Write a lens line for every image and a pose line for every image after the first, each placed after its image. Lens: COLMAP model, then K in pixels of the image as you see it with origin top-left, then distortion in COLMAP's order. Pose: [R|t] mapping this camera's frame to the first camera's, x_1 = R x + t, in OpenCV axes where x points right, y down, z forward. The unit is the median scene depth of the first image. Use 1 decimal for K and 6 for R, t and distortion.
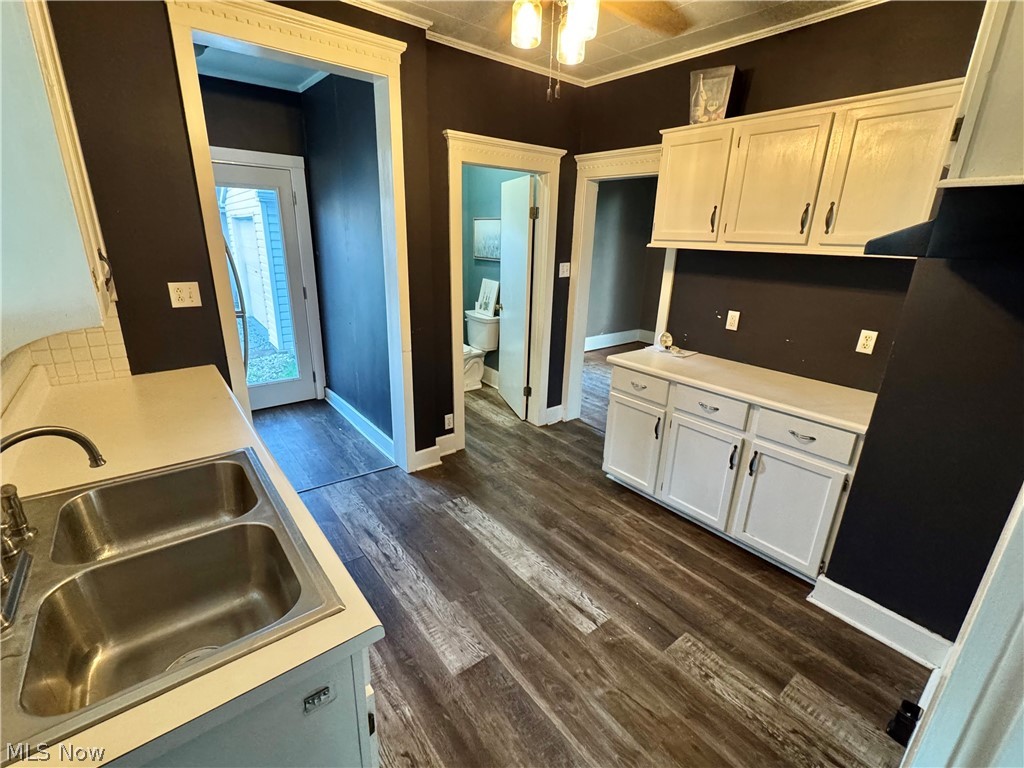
lens RADIAL K [[460.5, 0, 513.8], [0, 460.5, 383.9], [0, 0, 1]] dist [-0.002029, 0.000154]
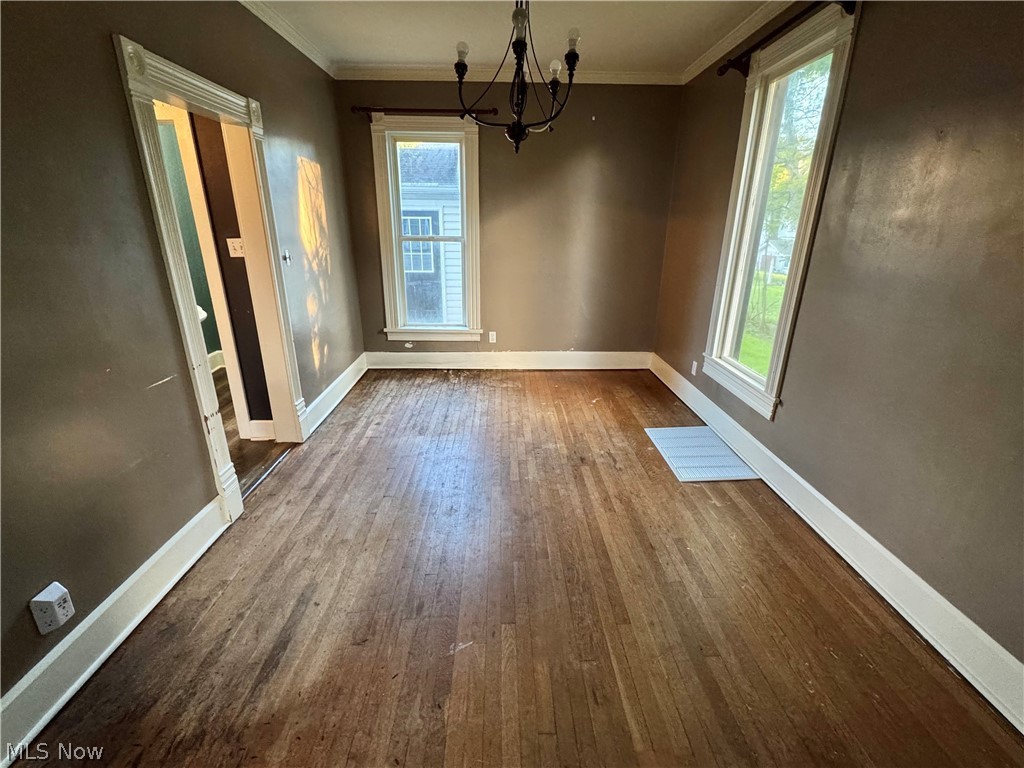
lens RADIAL K [[460.5, 0, 513.8], [0, 460.5, 383.9], [0, 0, 1]] dist [-0.002029, 0.000154]
pose [[0.798493, 0.182961, -0.573528, 1.371664], [-0.177278, 0.981917, 0.066426, -0.222544], [0.575310, 0.048633, 0.816489, 0.917273]]
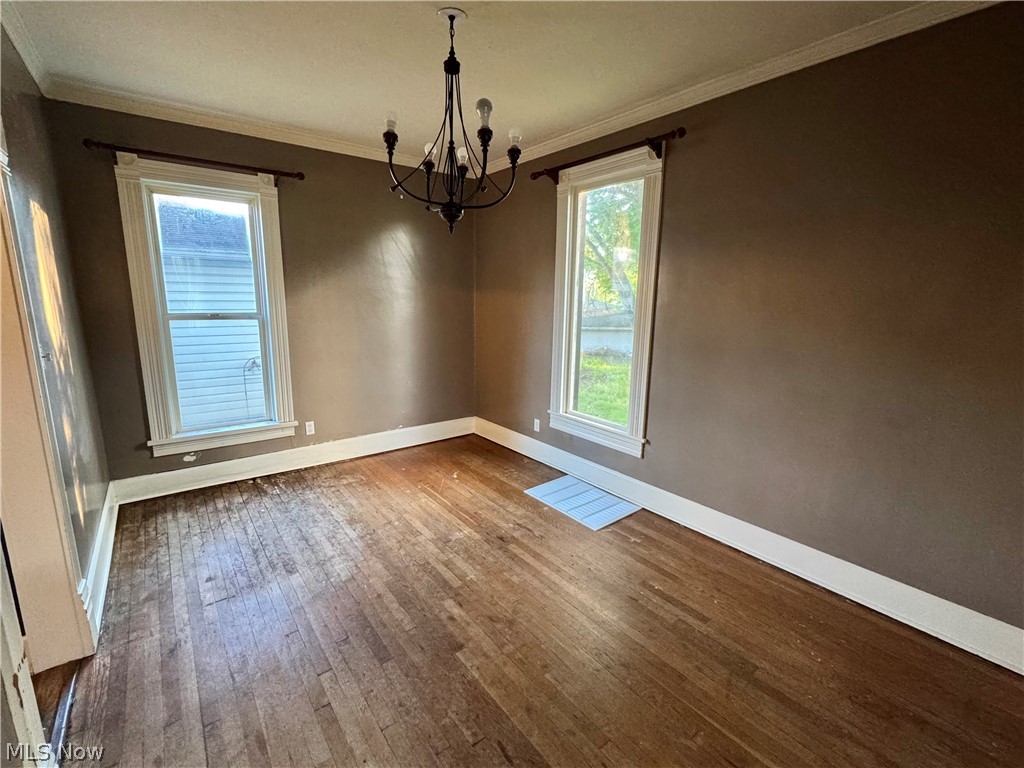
lens RADIAL K [[460.5, 0, 513.8], [0, 460.5, 383.9], [0, 0, 1]] dist [-0.002029, 0.000154]
pose [[0.999899, -0.006557, -0.012624, 0.926817], [0.004982, 0.992638, -0.121015, -0.225280], [0.013324, 0.120940, 0.992570, 0.827078]]
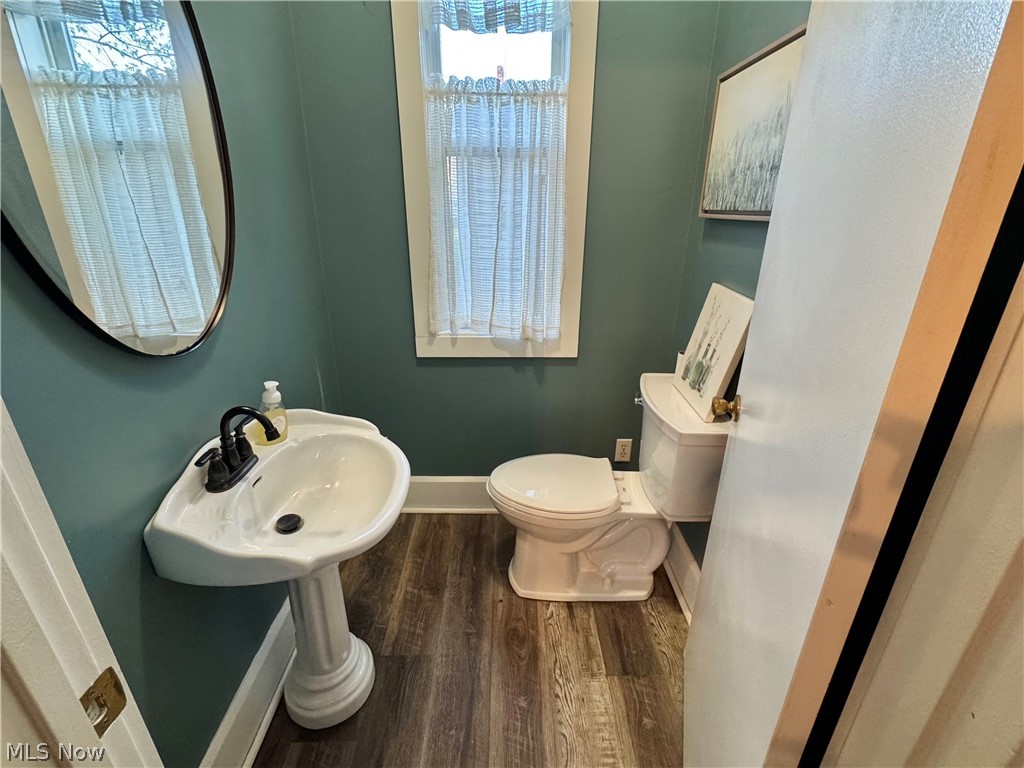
lens RADIAL K [[460.5, 0, 513.8], [0, 460.5, 383.9], [0, 0, 1]] dist [-0.002029, 0.000154]
pose [[0.796735, 0.204731, -0.568593, 0.026719], [-0.177389, 0.978650, 0.103815, -0.309474], [0.577708, 0.018149, 0.816042, 1.218412]]
